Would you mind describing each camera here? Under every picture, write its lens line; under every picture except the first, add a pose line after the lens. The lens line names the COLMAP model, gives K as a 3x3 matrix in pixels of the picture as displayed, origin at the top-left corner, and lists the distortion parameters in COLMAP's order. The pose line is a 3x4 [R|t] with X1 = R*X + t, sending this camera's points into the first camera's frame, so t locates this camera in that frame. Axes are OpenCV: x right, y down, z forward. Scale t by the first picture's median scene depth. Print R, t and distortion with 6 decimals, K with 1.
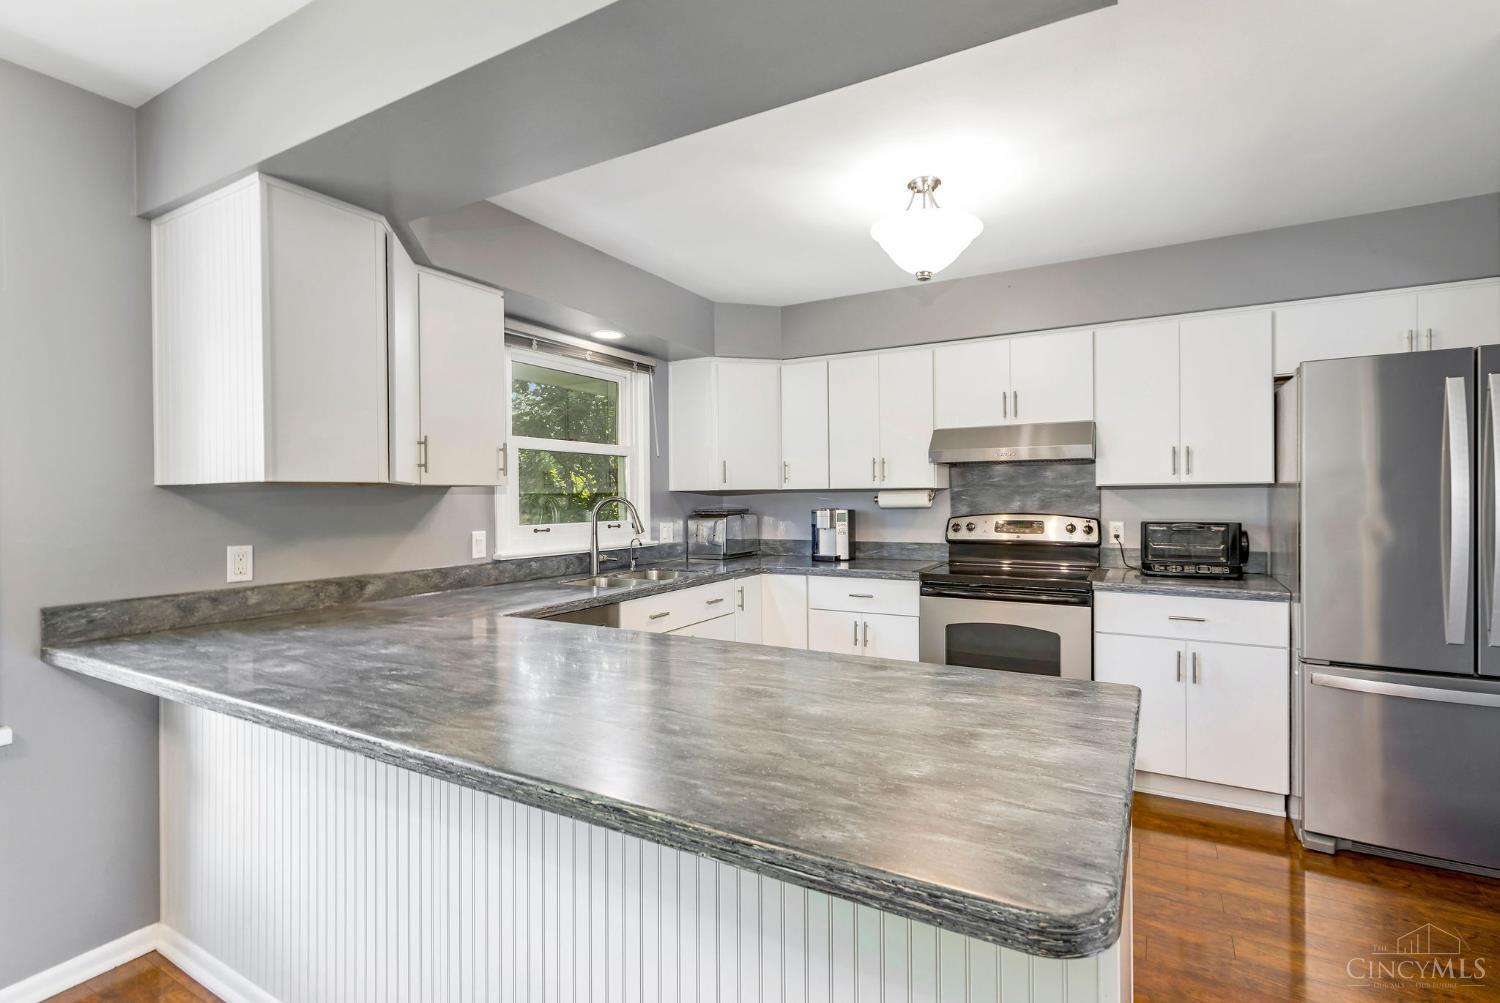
lens RADIAL K [[689.6, 0, 755.4], [0, 689.6, 502.8], [0, 0, 1]] dist [0.003620, 0.000629]
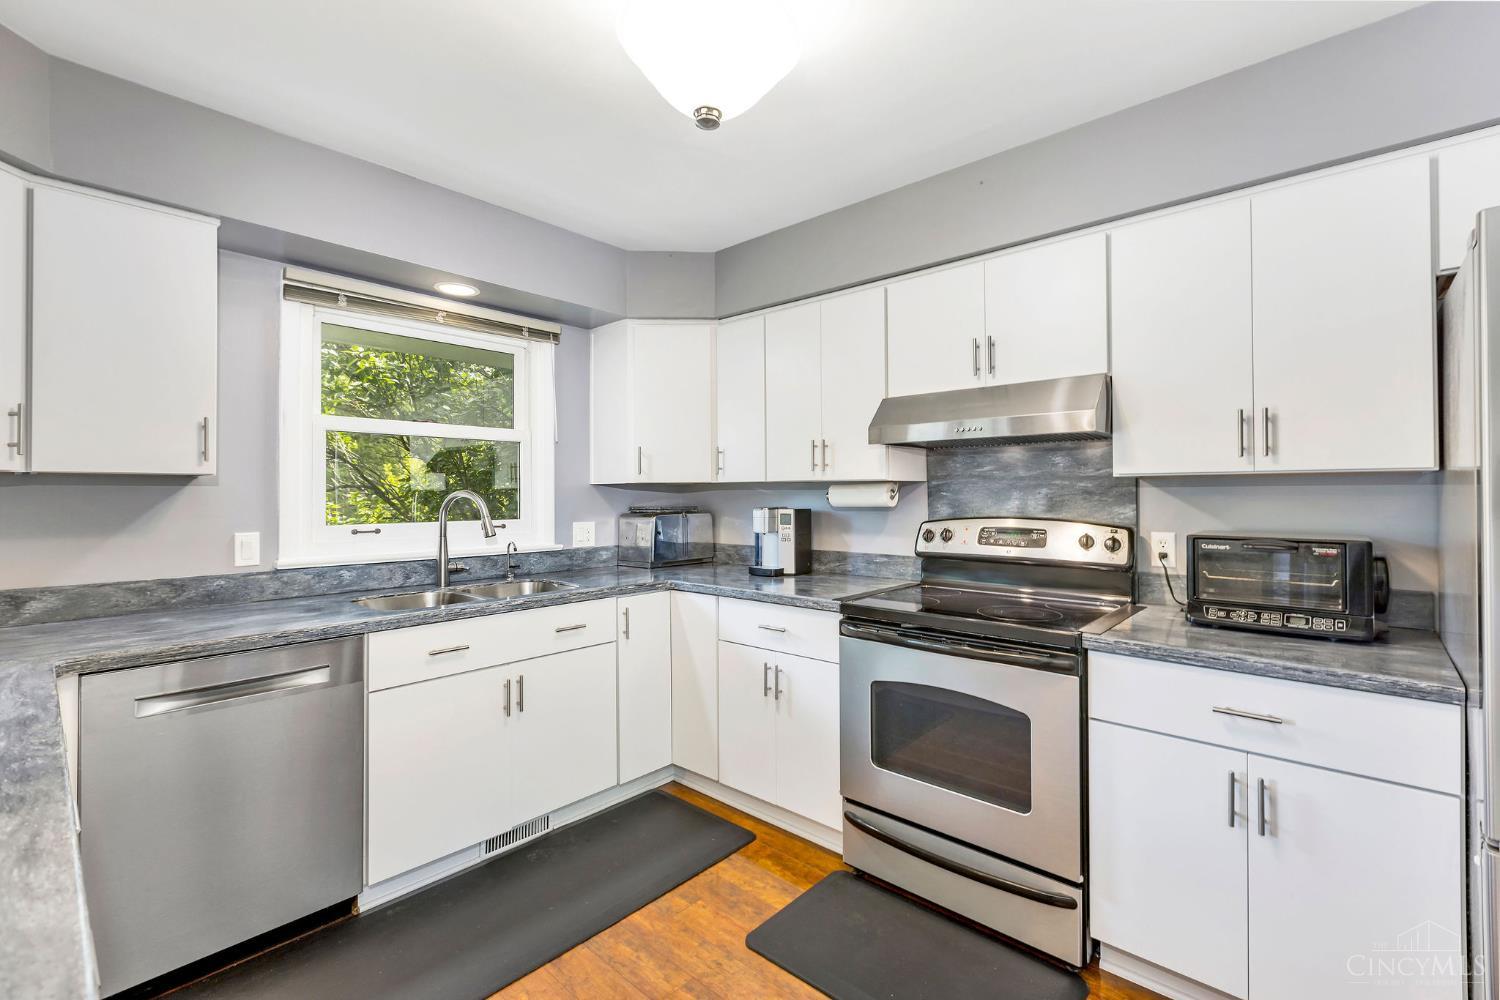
lens RADIAL K [[651.4, 0, 747.4], [0, 651.4, 490.9], [0, 0, 1]] dist [-0.008087, -0.000094]
pose [[0.977954, 0.004503, -0.208772, 0.273645], [-0.006808, 0.999924, -0.010323, -0.002753], [0.208710, 0.011516, 0.977910, 0.328476]]
